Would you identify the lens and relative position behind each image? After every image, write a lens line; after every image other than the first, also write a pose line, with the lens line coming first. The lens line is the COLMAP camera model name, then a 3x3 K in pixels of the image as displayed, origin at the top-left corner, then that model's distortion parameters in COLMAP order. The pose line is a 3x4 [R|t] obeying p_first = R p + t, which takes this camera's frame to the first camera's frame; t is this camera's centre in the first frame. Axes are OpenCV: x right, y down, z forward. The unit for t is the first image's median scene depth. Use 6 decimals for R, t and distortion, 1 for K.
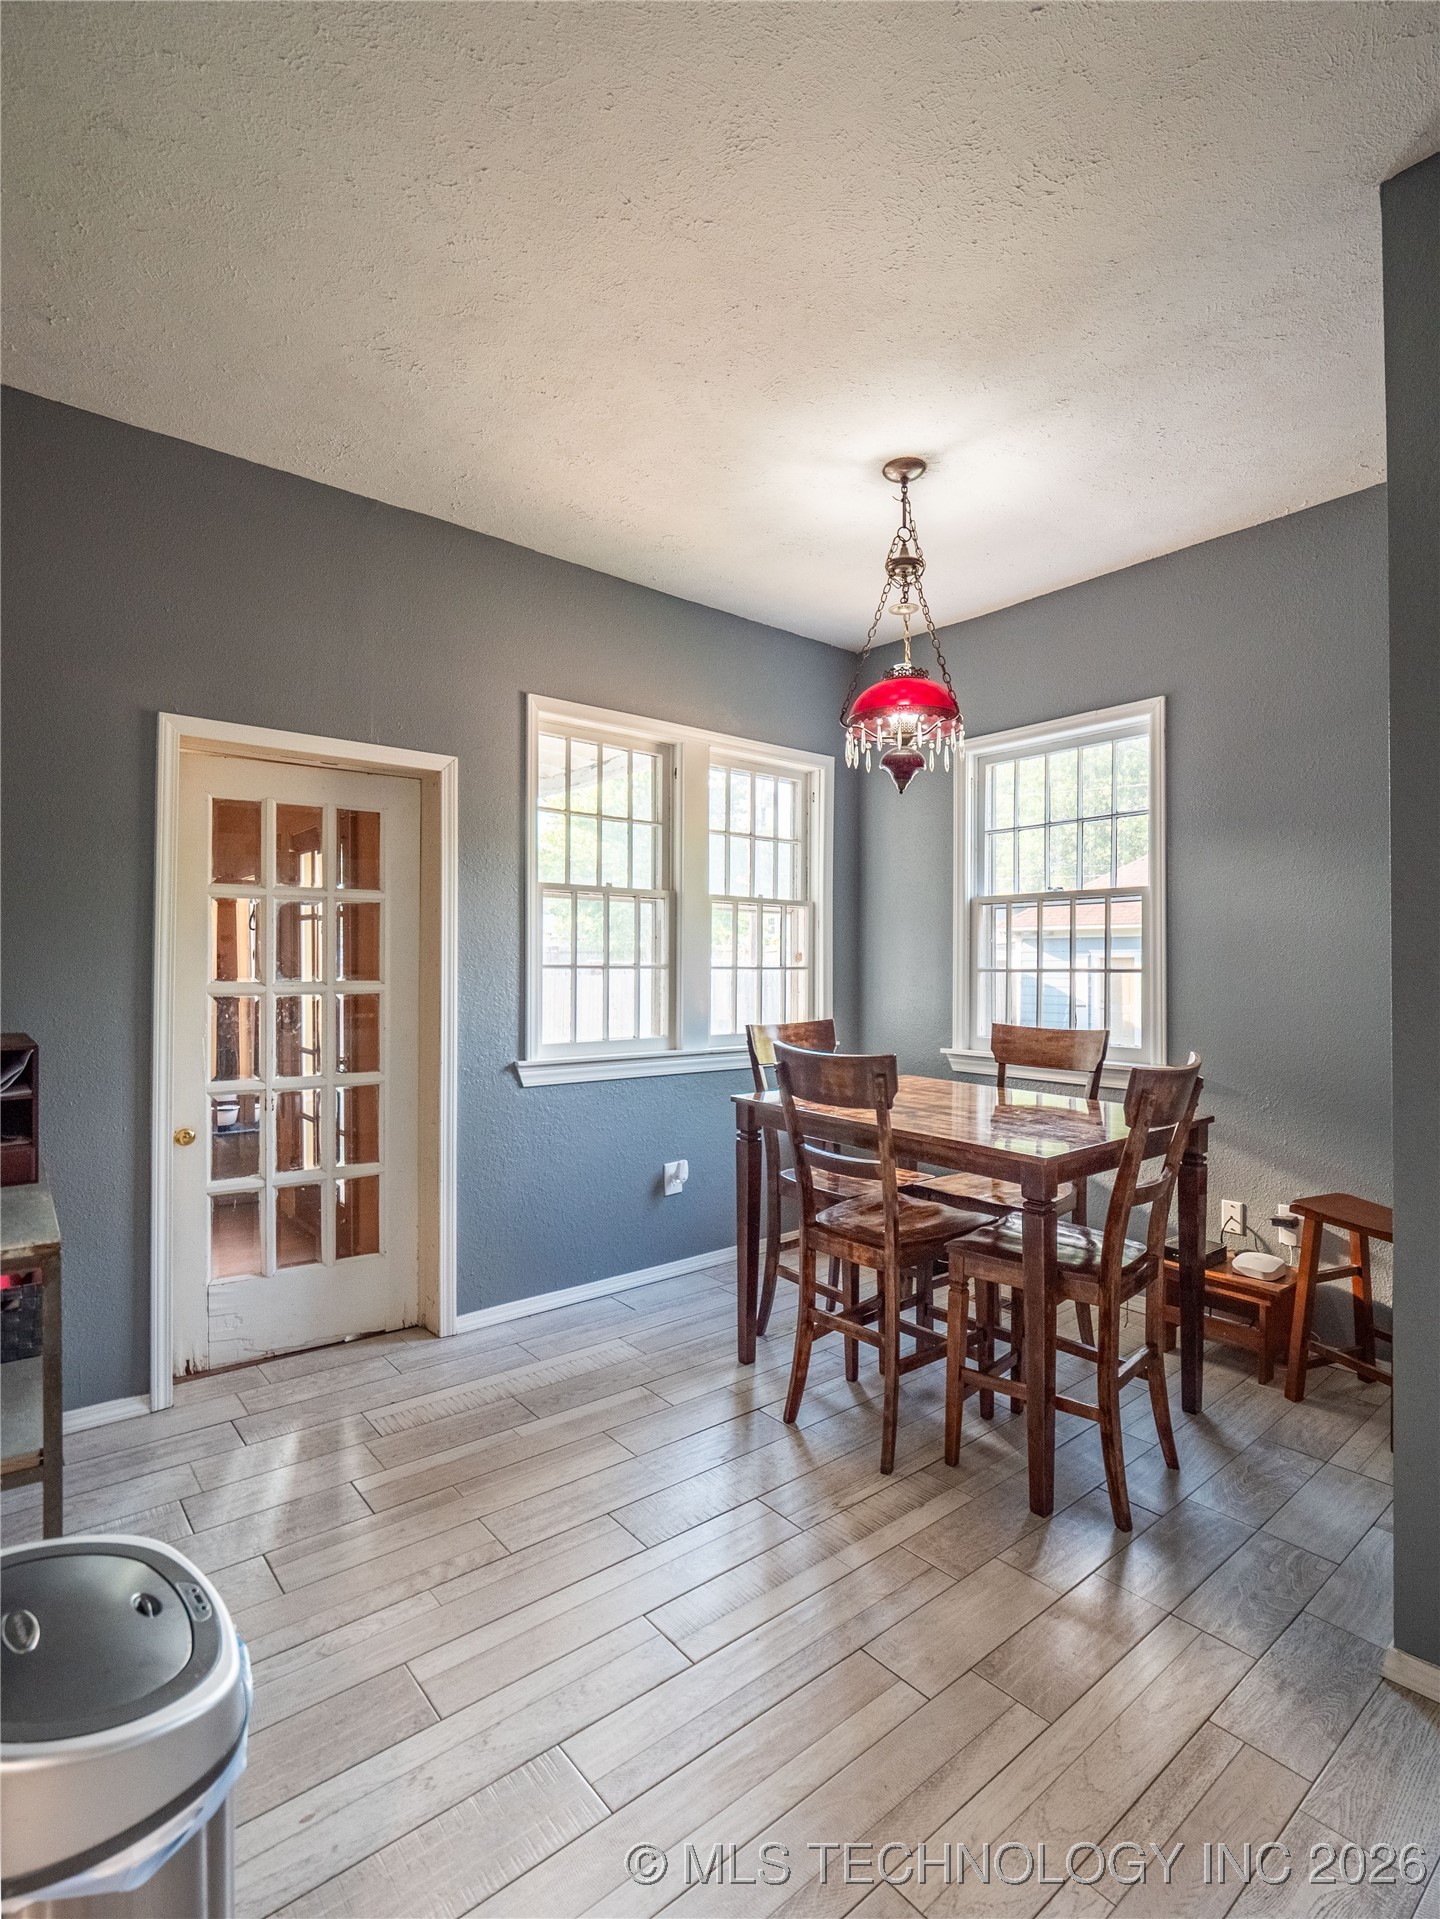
lens RADIAL K [[958.4, 0, 720.0], [0, 958.4, 959.5], [0, 0, 1]] dist [-0.008163, -0.000859]
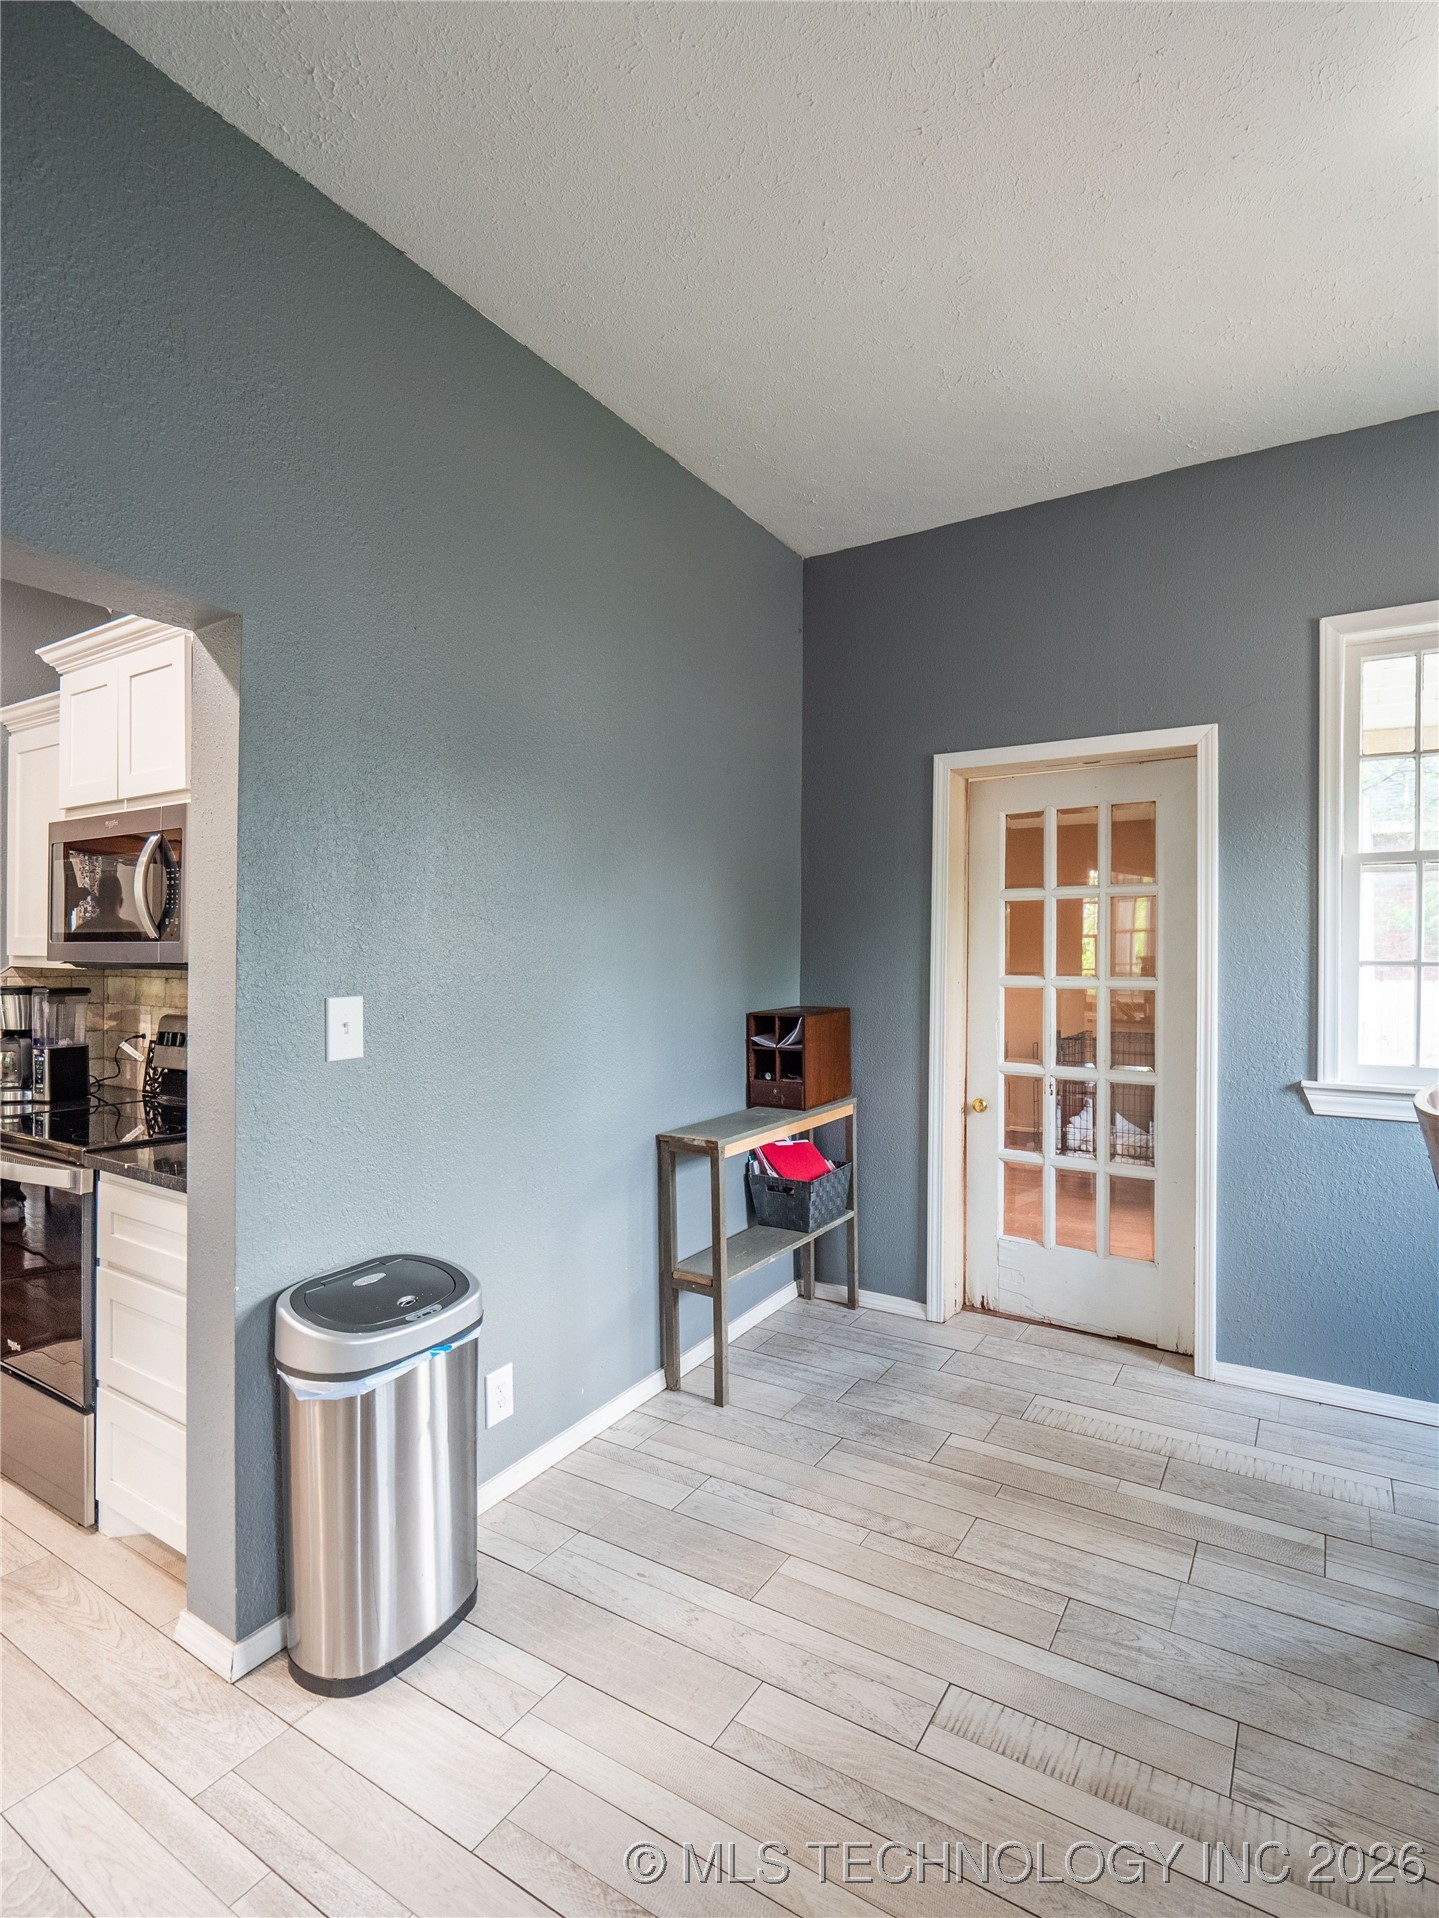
lens RADIAL K [[945.7, 0, 750.0], [0, 945.7, 965.6], [0, 0, 1]] dist [-0.003603, -0.006400]
pose [[0.321671, 0.003558, -0.946845, 0.421382], [0.002345, 0.999987, 0.004554, 0.005093], [0.946849, -0.003685, 0.321659, 0.328542]]
